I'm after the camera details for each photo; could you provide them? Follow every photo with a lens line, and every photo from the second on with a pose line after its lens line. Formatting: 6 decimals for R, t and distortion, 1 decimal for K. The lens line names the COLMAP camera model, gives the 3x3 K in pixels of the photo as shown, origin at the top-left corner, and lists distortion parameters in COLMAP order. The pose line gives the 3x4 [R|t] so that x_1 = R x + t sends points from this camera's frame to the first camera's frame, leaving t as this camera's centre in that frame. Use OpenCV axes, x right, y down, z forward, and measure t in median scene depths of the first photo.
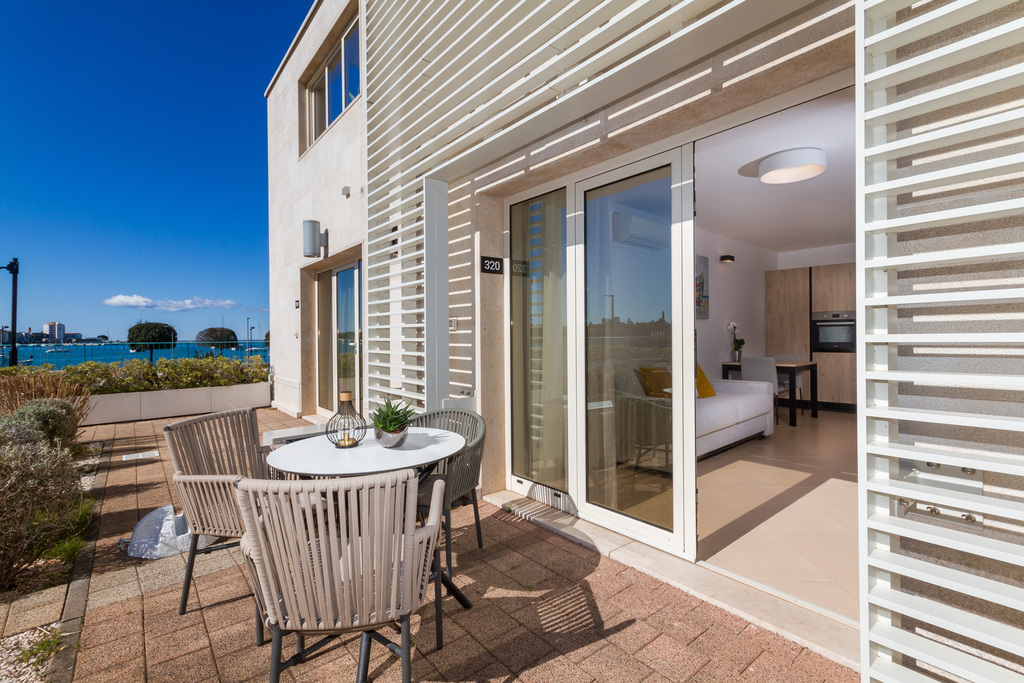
lens RADIAL K [[476.6, 0, 514.2], [0, 476.6, 343.9], [0, 0, 1]] dist [0.001925, 0.000115]
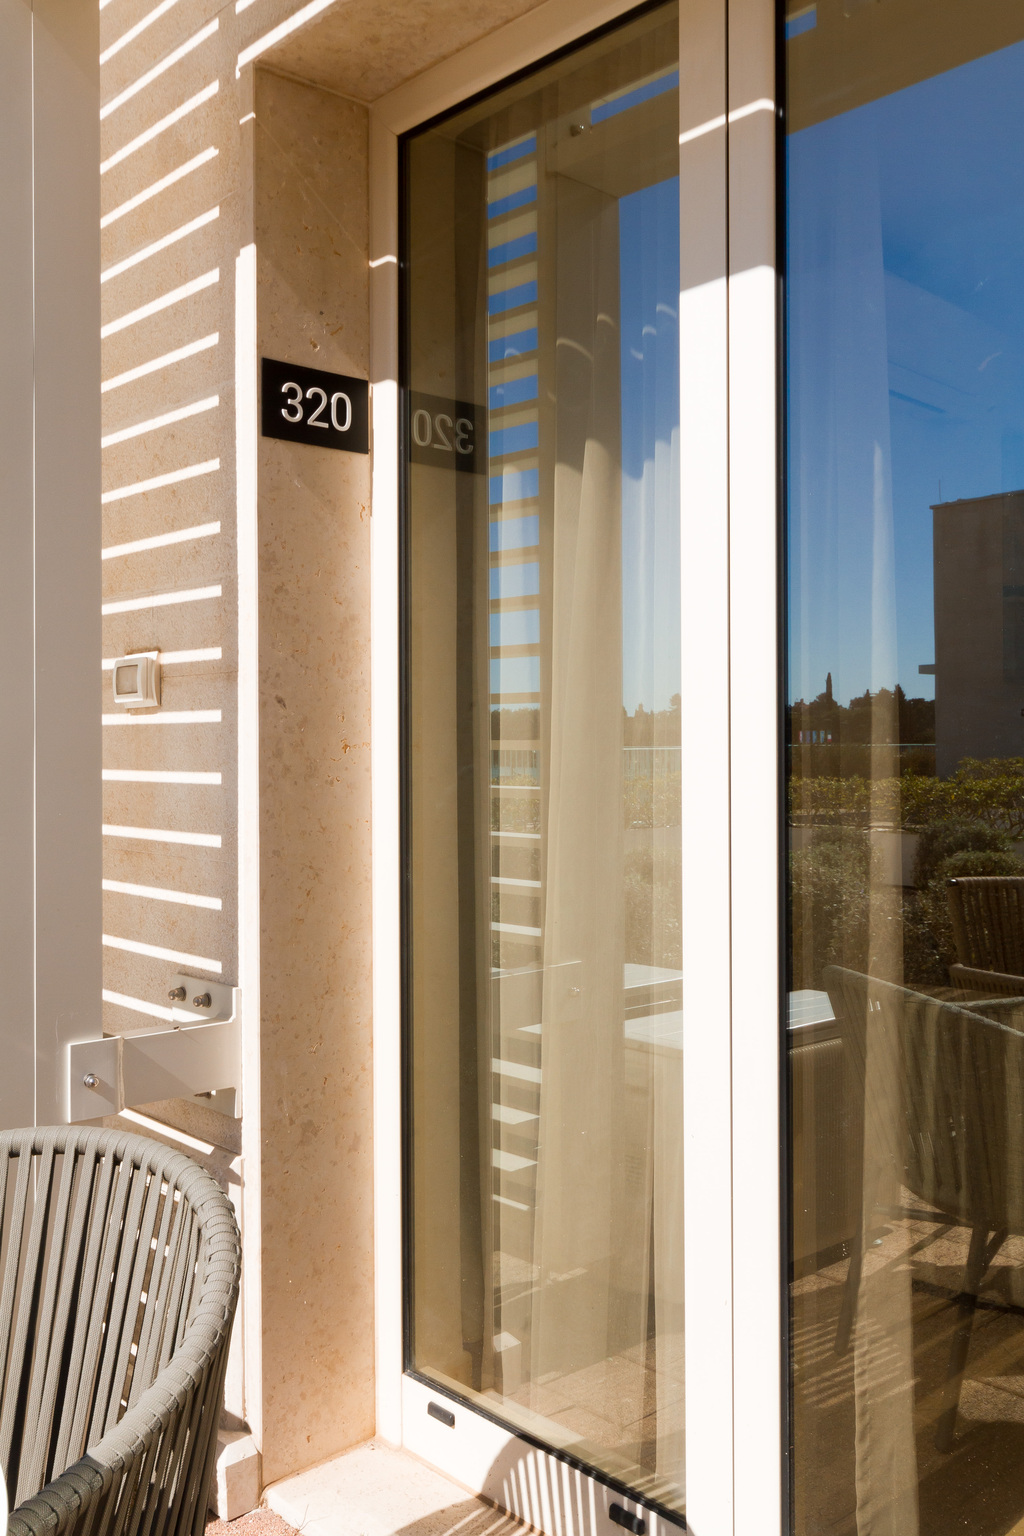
lens RADIAL K [[1355.4, 0, 469.3], [0, 1355.4, 765.0], [0, 0, 1]] dist [0.003632, 0.001037]
pose [[0.999320, 0.003760, 0.036689, 0.000873], [-0.003351, 0.999932, -0.011190, 0.002939], [-0.036729, 0.011059, 0.999264, 0.383332]]
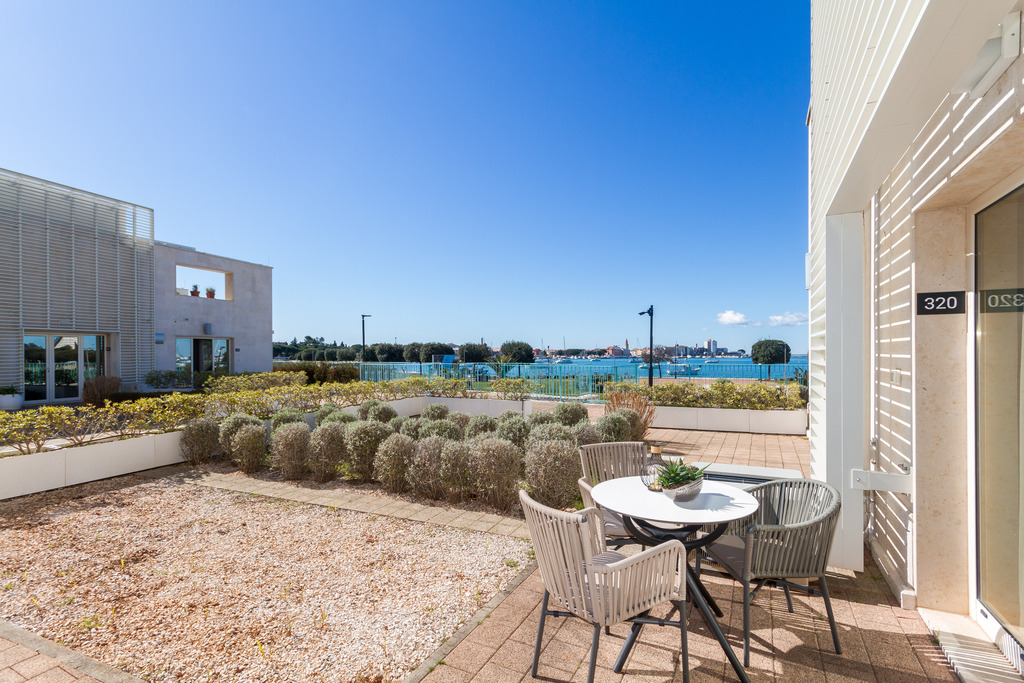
lens RADIAL K [[476.6, 0, 514.2], [0, 476.6, 343.9], [0, 0, 1]] dist [0.001925, 0.000115]
pose [[0.388746, -0.009723, -0.921294, 0.372725], [-0.013806, 0.999771, -0.016376, -0.079260], [0.921242, 0.019085, 0.388523, 0.103567]]
